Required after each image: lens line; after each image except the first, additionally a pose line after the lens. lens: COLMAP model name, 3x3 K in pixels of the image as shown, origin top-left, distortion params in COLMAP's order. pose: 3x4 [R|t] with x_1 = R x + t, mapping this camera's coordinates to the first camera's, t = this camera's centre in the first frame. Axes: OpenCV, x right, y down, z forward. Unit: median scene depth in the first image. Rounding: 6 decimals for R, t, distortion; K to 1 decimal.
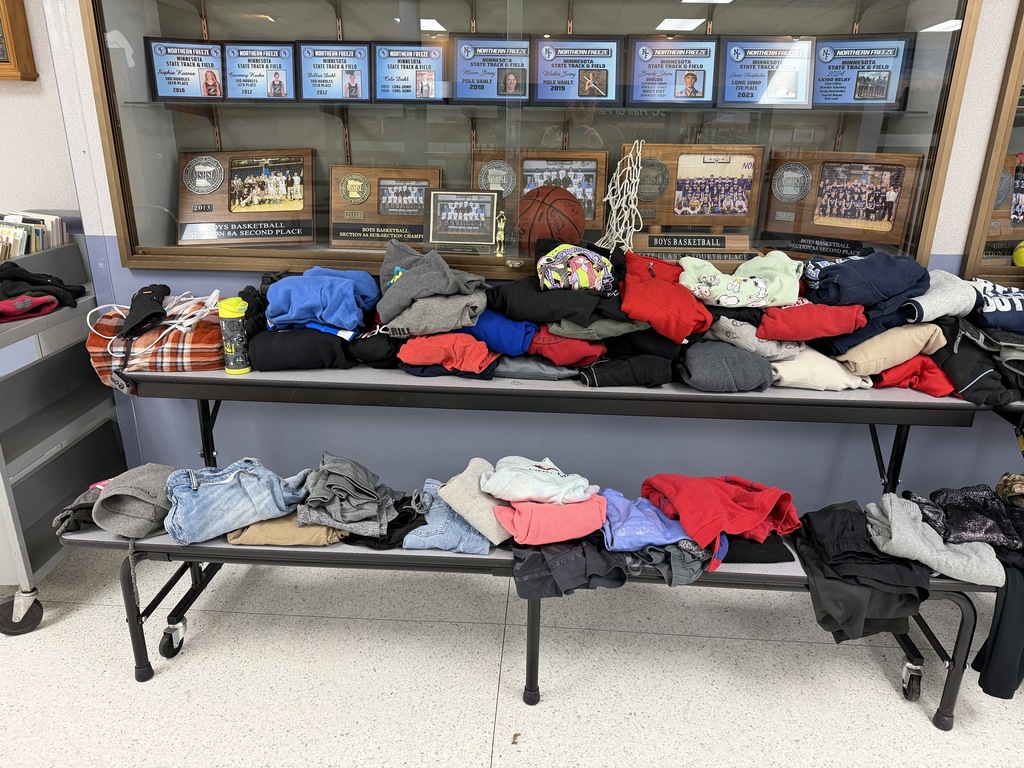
lens RADIAL K [[719.8, 0, 511.4], [0, 719.8, 388.3], [0, 0, 1]] dist [0.018279, -0.008560]
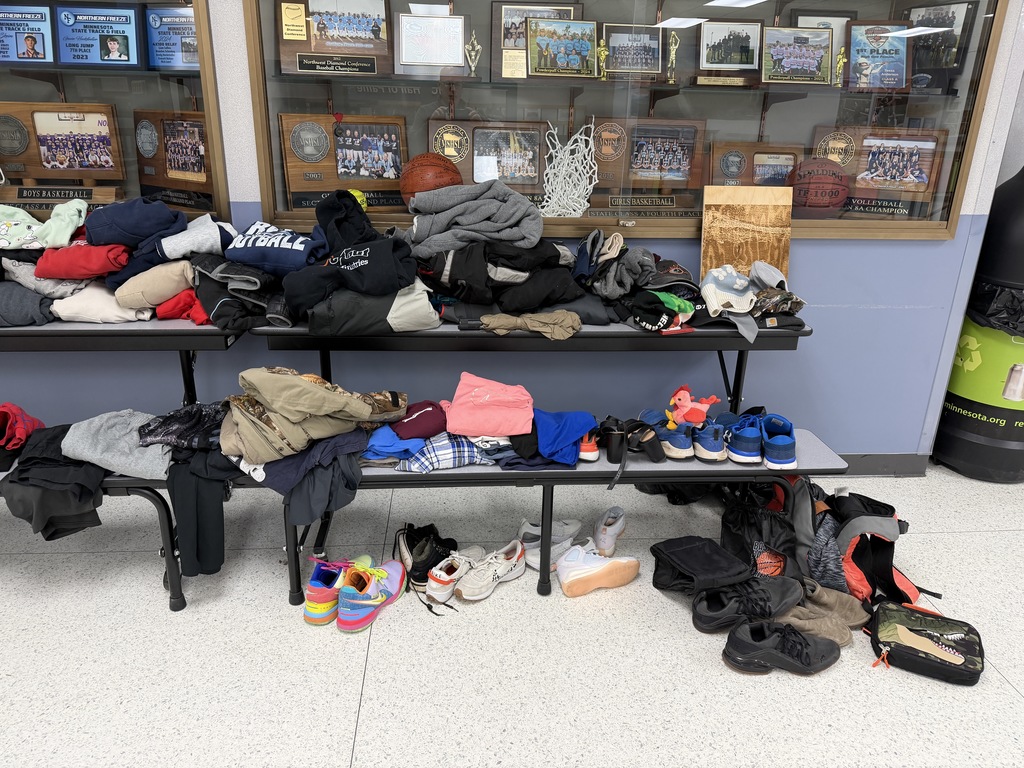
lens RADIAL K [[719.8, 0, 511.5], [0, 719.8, 379.2], [0, 0, 1]] dist [0.018279, -0.008560]
pose [[0.993229, -0.037815, 0.109845, 0.820848], [0.035960, 0.999176, 0.018823, 0.080797], [-0.110466, -0.014746, 0.993770, -0.162181]]
